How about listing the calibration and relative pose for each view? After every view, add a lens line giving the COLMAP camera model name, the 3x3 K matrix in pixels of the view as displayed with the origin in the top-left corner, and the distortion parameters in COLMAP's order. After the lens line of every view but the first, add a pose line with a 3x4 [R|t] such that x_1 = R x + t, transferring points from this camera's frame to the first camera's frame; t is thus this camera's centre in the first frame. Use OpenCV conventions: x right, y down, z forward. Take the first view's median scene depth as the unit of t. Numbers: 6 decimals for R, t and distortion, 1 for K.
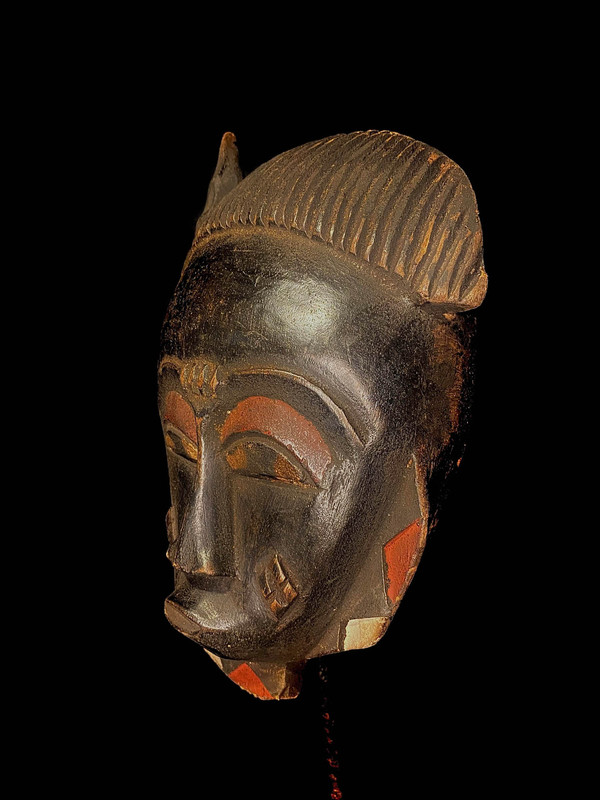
lens RADIAL K [[614.6, 0, 307.4], [0, 614.6, 403.9], [0, 0, 1]] dist [0.036652, -0.042021]
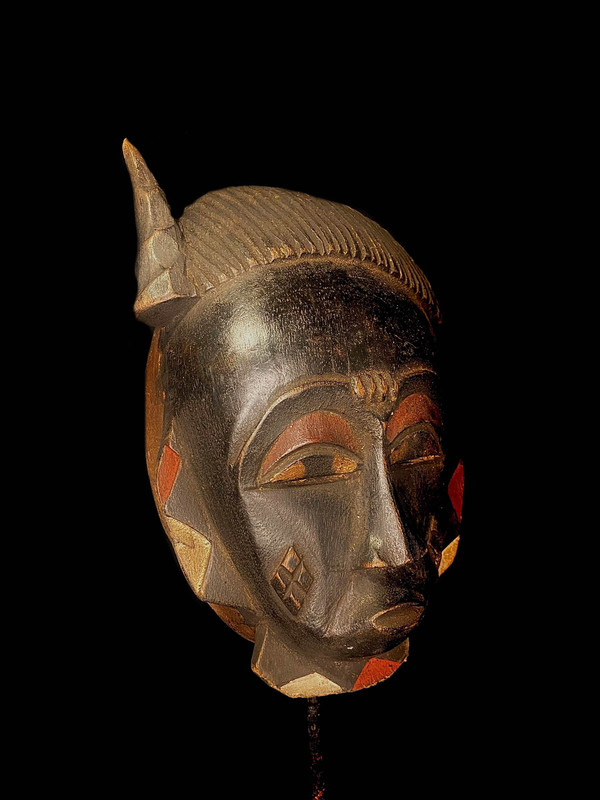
lens RADIAL K [[614.6, 0, 305.9], [0, 614.6, 398.9], [0, 0, 1]] dist [0.036652, -0.042021]
pose [[0.261493, -0.076647, 0.962157, -1.294747], [0.207152, 0.978070, 0.021615, -0.072644], [-0.942714, 0.193661, 0.271636, 0.846045]]
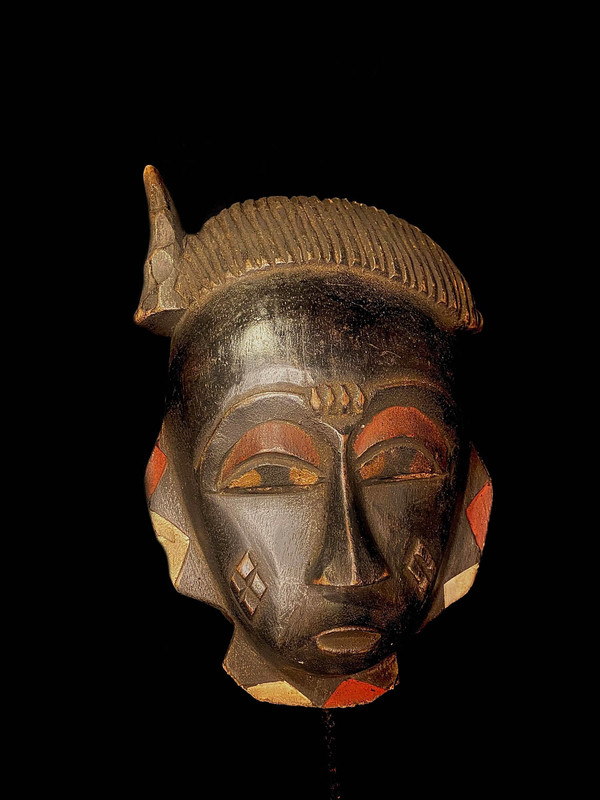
lens RADIAL K [[614.6, 0, 304.9], [0, 614.6, 395.4], [0, 0, 1]] dist [0.036652, -0.042021]
pose [[0.602317, -0.066603, 0.795474, -1.075848], [0.171686, 0.984001, -0.047610, -0.006857], [-0.779576, 0.165248, 0.604115, 0.414171]]
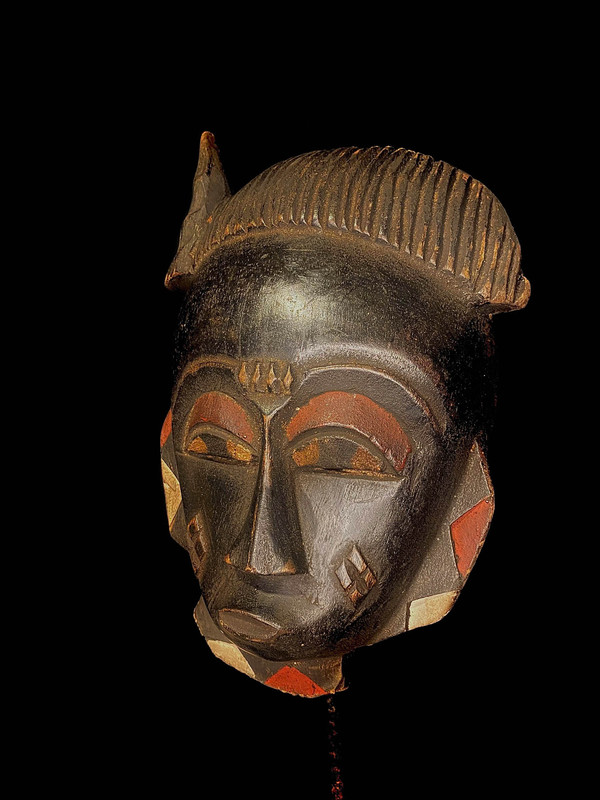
lens RADIAL K [[614.6, 0, 302.9], [0, 614.6, 398.8], [0, 0, 1]] dist [0.036652, -0.042021]
pose [[0.938400, -0.030516, 0.344200, -0.471869], [0.041604, 0.998825, -0.024871, 0.022519], [-0.343036, 0.037660, 0.938567, 0.055239]]
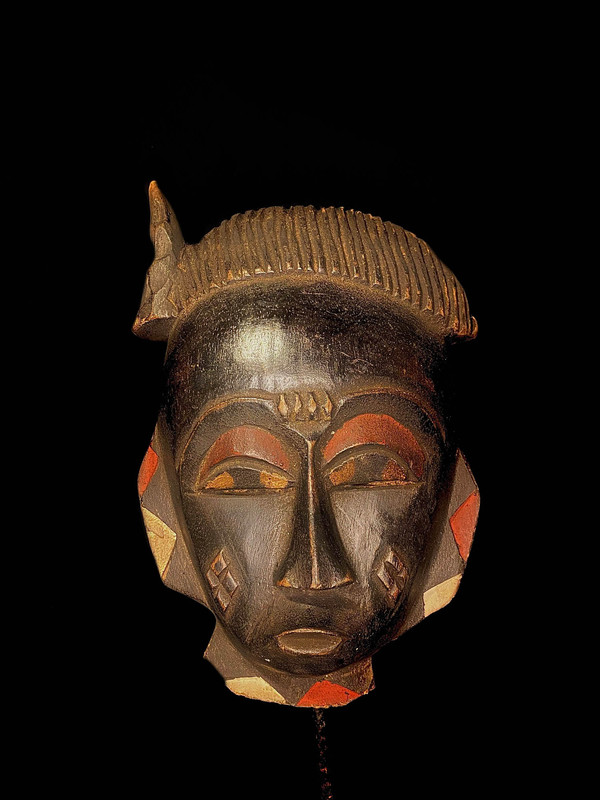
lens RADIAL K [[614.6, 0, 303.8], [0, 614.6, 392.5], [0, 0, 1]] dist [0.036652, -0.042021]
pose [[0.710458, -0.054773, 0.701605, -0.960114], [0.147979, 0.986304, -0.072847, 0.014560], [-0.688006, 0.155577, 0.708833, 0.235372]]
